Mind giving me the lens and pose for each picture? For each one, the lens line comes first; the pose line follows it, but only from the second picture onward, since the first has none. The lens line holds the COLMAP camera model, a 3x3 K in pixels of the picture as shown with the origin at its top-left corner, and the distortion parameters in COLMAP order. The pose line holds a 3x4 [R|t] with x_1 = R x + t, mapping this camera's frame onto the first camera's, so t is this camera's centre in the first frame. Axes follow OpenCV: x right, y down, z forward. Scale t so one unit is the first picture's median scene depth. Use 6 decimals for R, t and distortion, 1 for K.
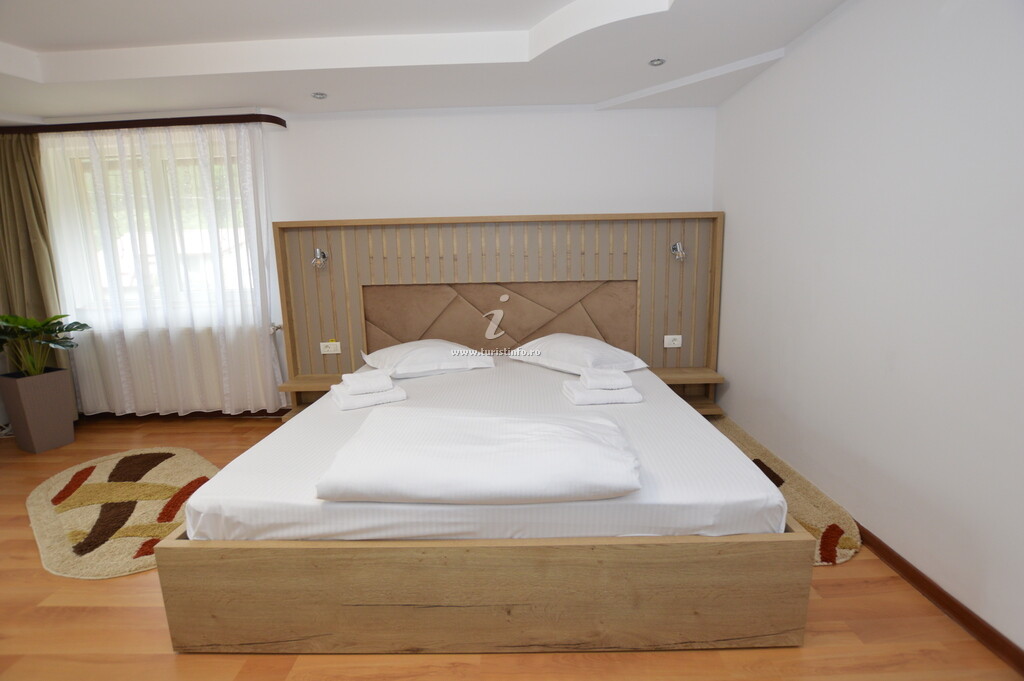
lens RADIAL K [[460.9, 0, 510.3], [0, 460.9, 338.5], [0, 0, 1]] dist [-0.034141, 0.005034]
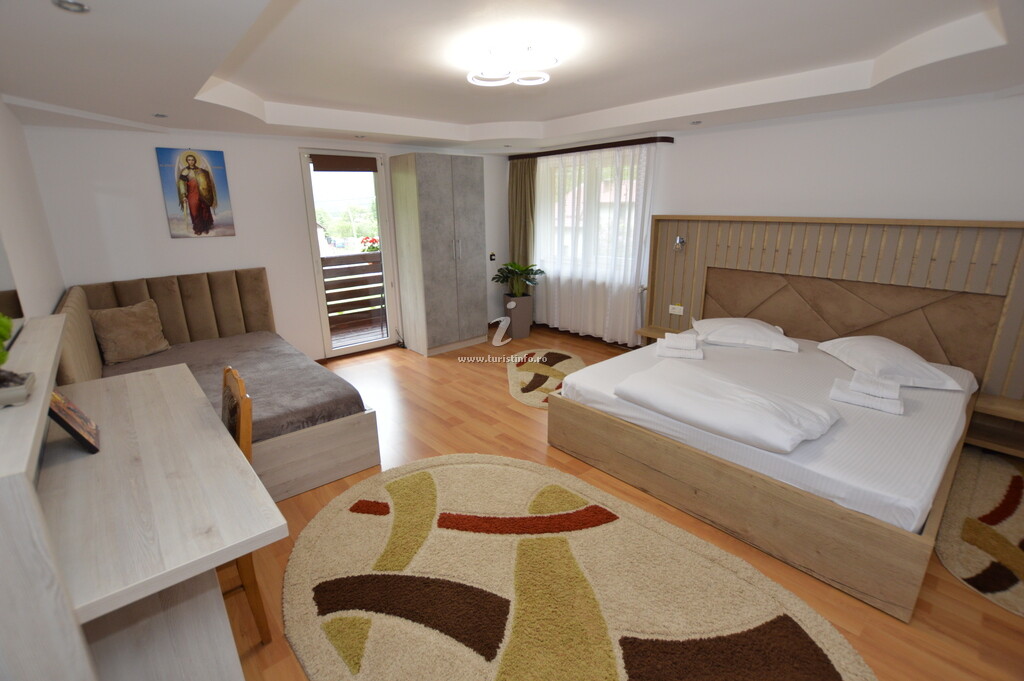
lens RADIAL K [[460.9, 0, 510.3], [0, 460.9, 338.5], [0, 0, 1]] dist [-0.034141, 0.005034]
pose [[0.666752, 0.219071, -0.712355, 0.284336], [-0.130386, 0.975369, 0.177917, -0.080288], [0.733786, -0.025745, 0.678893, -0.299060]]
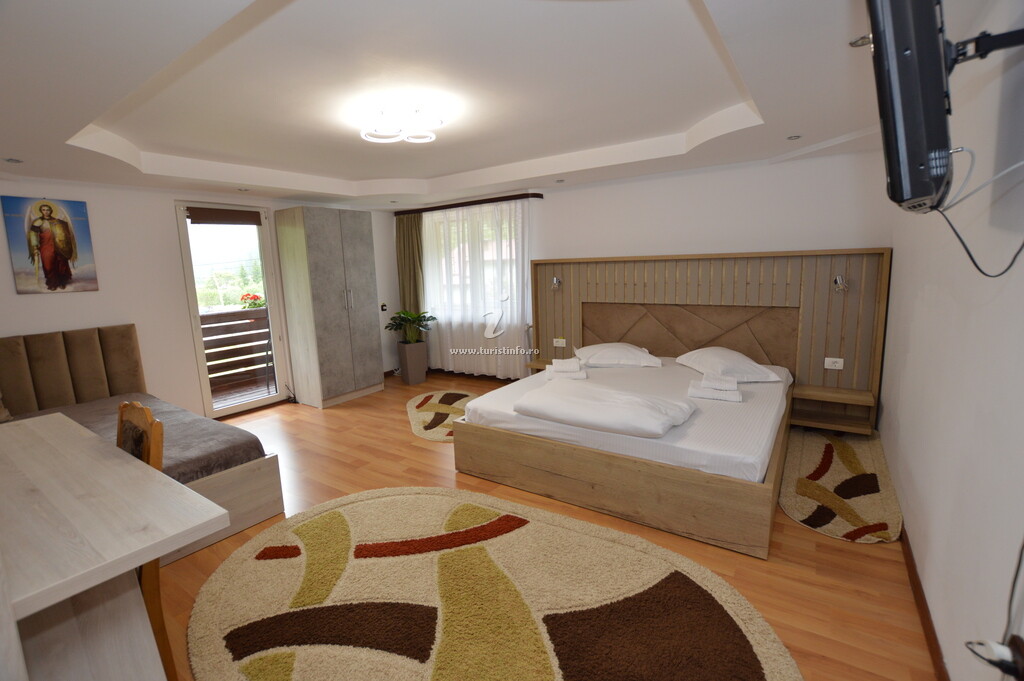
lens RADIAL K [[460.9, 0, 510.3], [0, 460.9, 338.5], [0, 0, 1]] dist [-0.034141, 0.005034]
pose [[0.830551, 0.080964, -0.551026, 0.328406], [-0.079418, 0.996483, 0.026711, -0.022710], [0.551251, 0.021576, 0.834060, -0.373402]]
